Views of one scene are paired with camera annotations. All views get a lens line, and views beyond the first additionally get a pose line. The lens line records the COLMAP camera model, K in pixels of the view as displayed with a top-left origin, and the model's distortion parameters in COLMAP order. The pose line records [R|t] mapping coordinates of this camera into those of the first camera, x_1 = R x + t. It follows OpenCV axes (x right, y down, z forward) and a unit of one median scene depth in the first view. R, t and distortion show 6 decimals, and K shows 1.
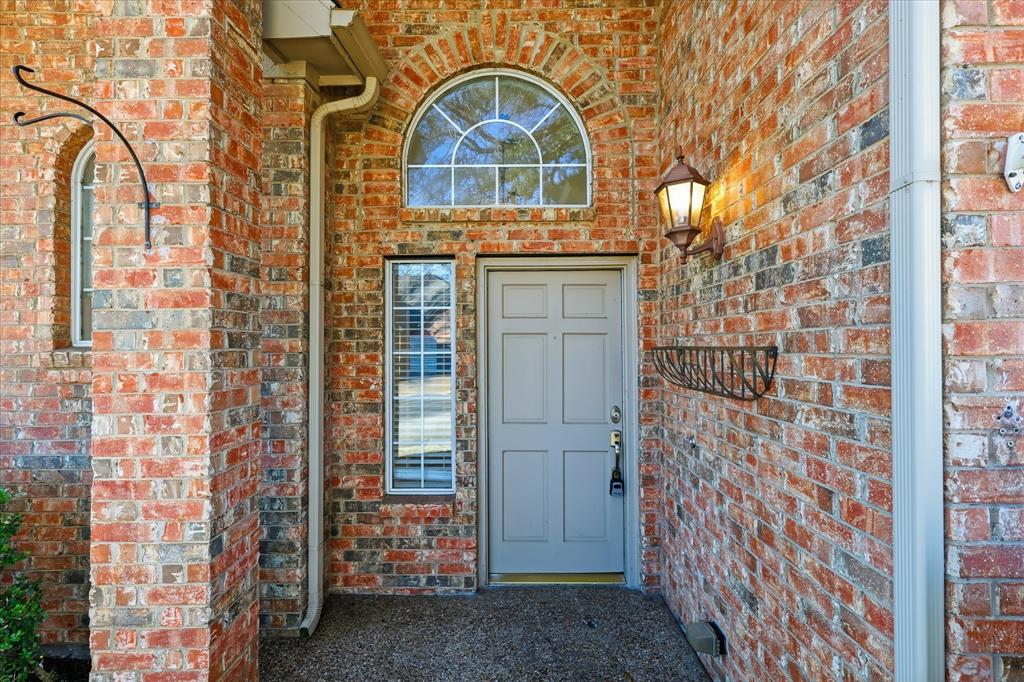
lens RADIAL K [[449.7, 0, 504.8], [0, 449.7, 339.0], [0, 0, 1]] dist [0.003794, 0.000499]
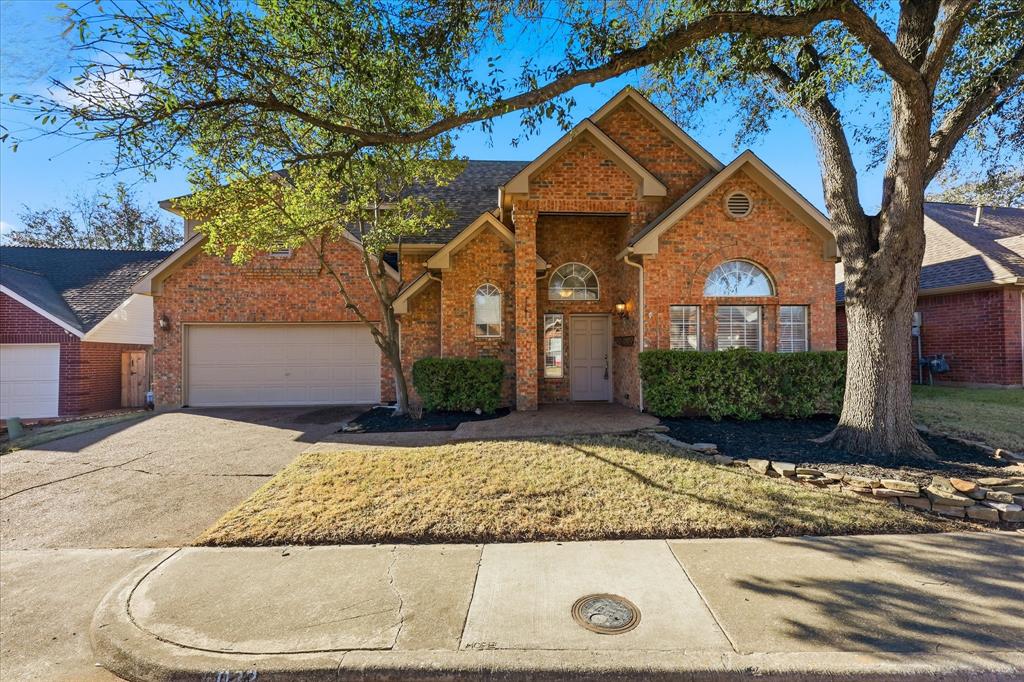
lens RADIAL K [[449.7, 0, 494.0], [0, 449.7, 338.3], [0, 0, 1]] dist [0.003794, 0.000499]
pose [[0.999666, 0.002466, 0.025725, -0.830990], [-0.002244, 0.999960, -0.008662, 0.060668], [-0.025746, 0.008601, 0.999632, -2.890012]]
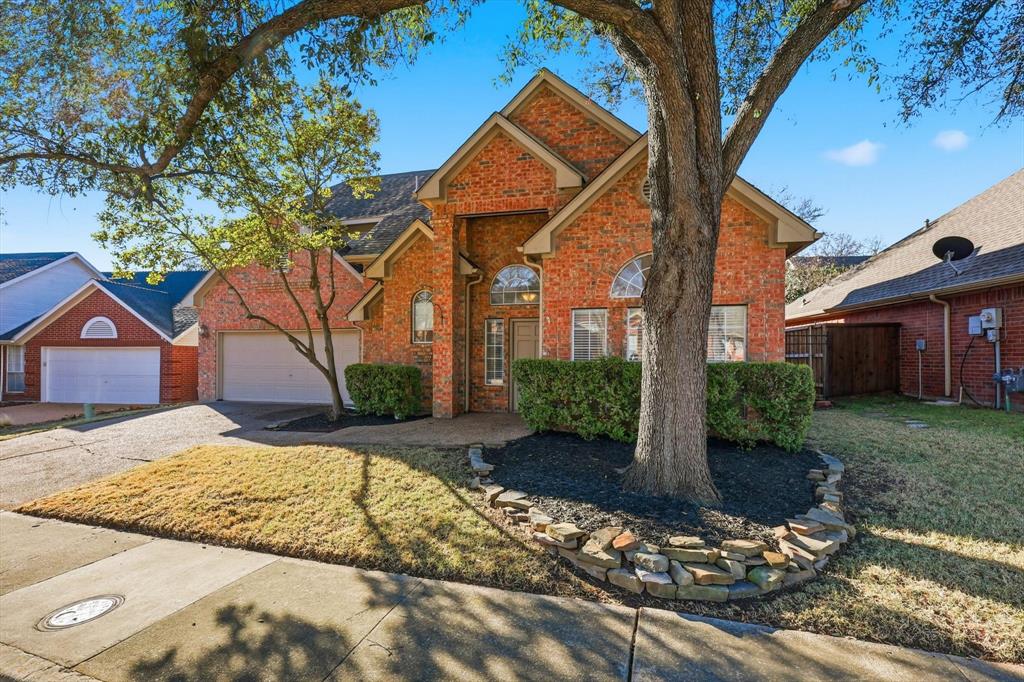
lens RADIAL K [[449.7, 0, 496.8], [0, 449.7, 347.0], [0, 0, 1]] dist [0.003794, 0.000499]
pose [[0.962400, 0.005192, -0.271586, 0.861435], [-0.003867, 0.999978, 0.005416, 0.024803], [0.271608, -0.004163, 0.962399, -2.611479]]
